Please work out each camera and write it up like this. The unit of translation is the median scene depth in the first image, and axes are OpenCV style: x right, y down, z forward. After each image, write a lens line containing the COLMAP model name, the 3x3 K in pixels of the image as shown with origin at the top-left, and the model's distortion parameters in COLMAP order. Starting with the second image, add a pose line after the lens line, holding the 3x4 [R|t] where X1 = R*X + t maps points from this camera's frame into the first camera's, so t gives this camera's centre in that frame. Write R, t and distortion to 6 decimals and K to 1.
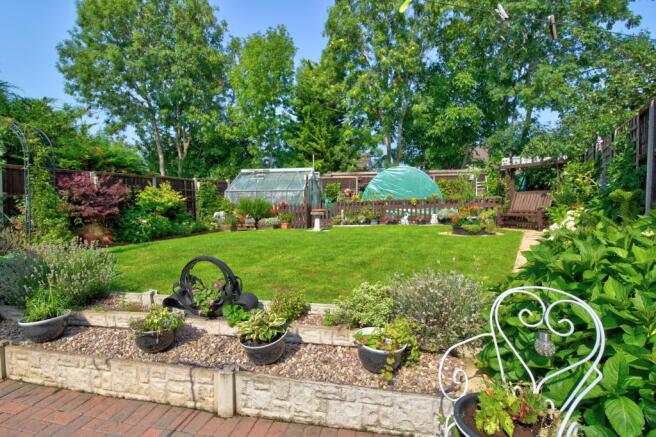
lens RADIAL K [[325.7, 0, 328.0], [0, 325.7, 218.5], [0, 0, 1]] dist [-0.019689, -0.001713]
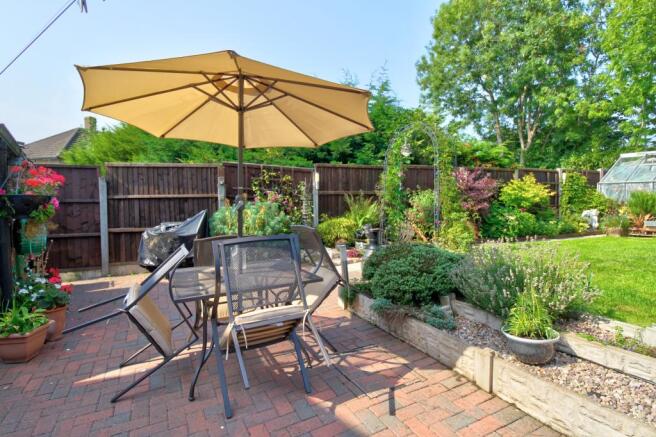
lens RADIAL K [[325.7, 0, 328.0], [0, 325.7, 218.5], [0, 0, 1]] dist [-0.019689, -0.001713]
pose [[0.628290, 0.047471, -0.776530, -0.134358], [-0.038686, 0.998808, 0.029759, 0.002202], [0.777017, 0.011343, 0.629378, 0.016063]]
